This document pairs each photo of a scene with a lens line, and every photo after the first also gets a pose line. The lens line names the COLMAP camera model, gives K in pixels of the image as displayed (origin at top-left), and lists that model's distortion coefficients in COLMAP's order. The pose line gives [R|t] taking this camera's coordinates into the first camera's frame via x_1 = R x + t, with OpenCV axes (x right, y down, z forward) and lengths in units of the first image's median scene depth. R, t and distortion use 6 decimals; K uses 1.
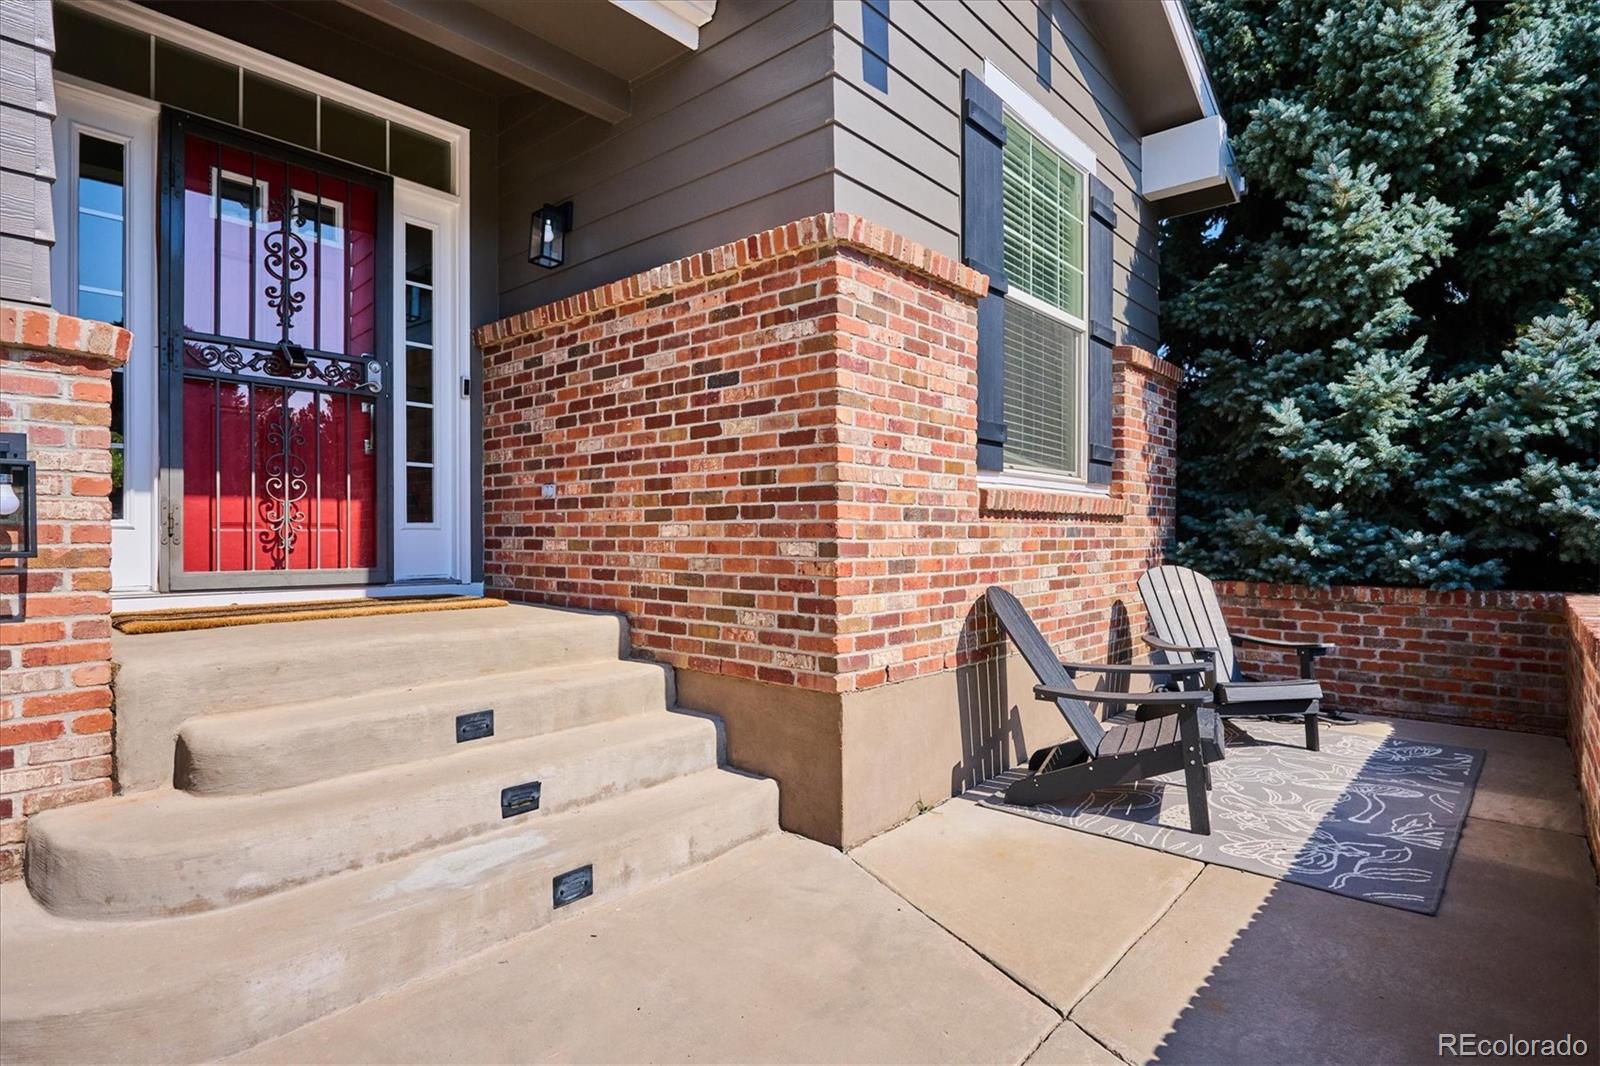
lens RADIAL K [[826.1, 0, 803.3], [0, 826.1, 541.6], [0, 0, 1]] dist [-0.001345, -0.010049]
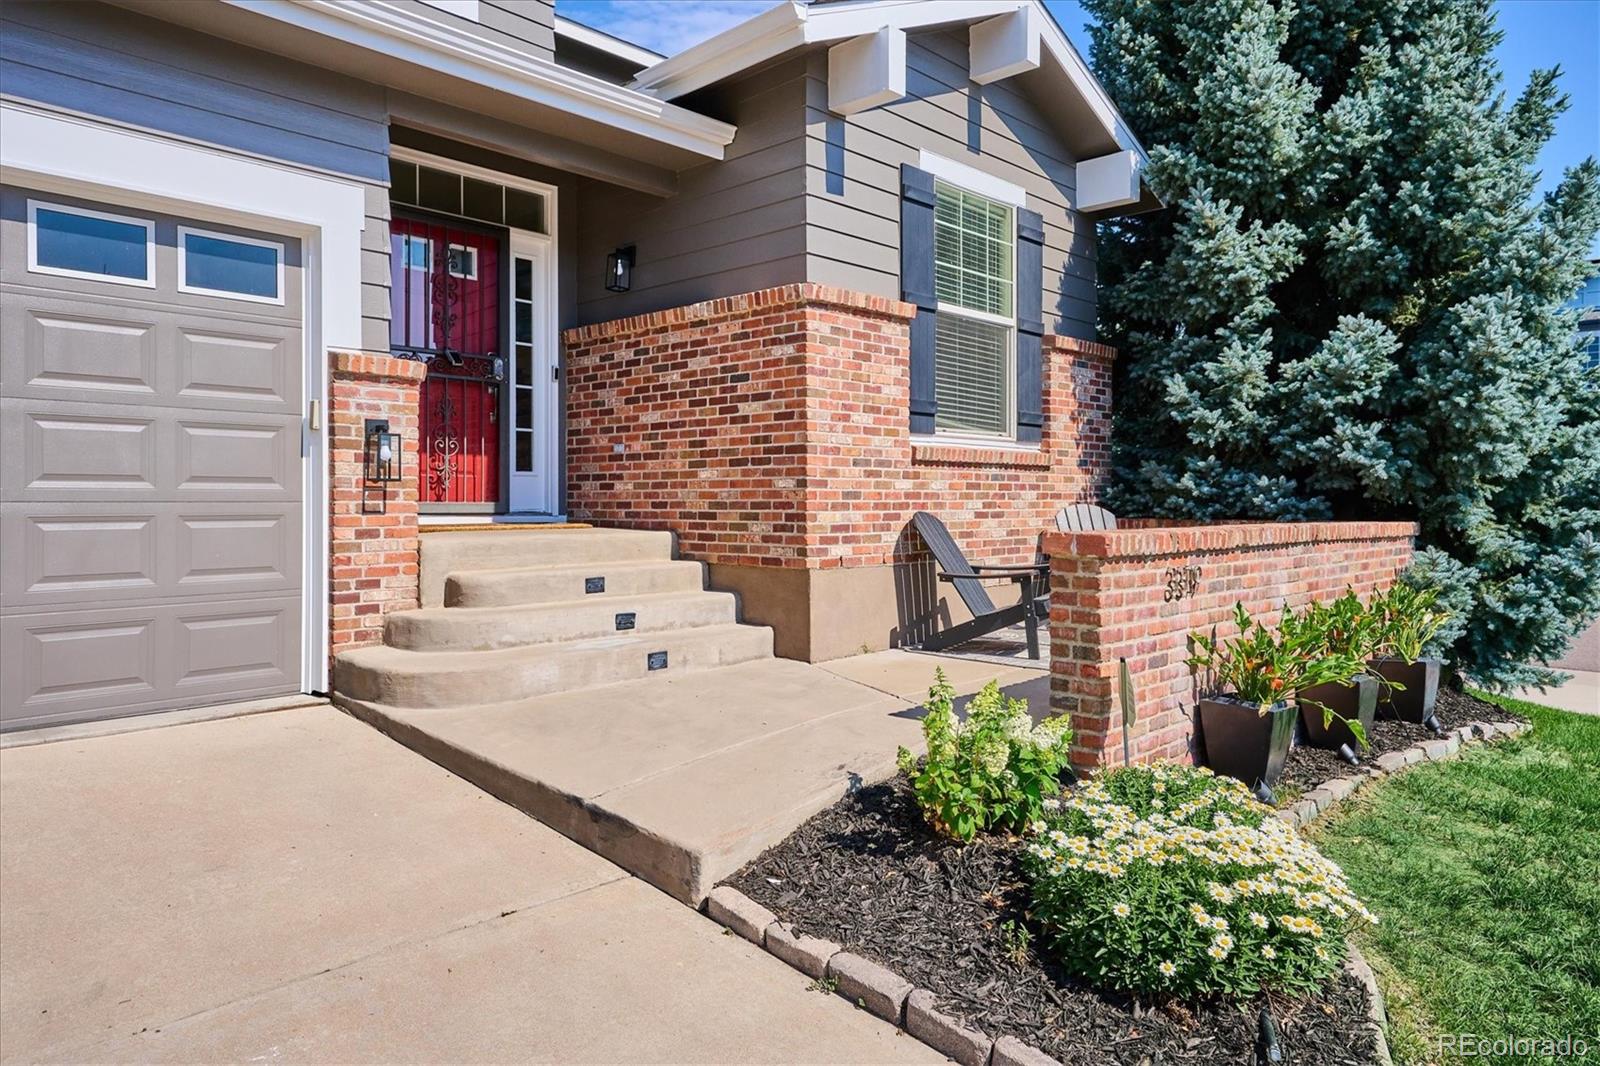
lens RADIAL K [[1051.9, 0, 799.9], [0, 1051.9, 491.2], [0, 0, 1]] dist [0.041174, -0.001241]
pose [[0.998824, -0.001600, -0.048449, 0.093036], [0.000650, 0.999807, -0.019624, 0.048986], [0.048471, 0.019570, 0.998633, -0.807683]]
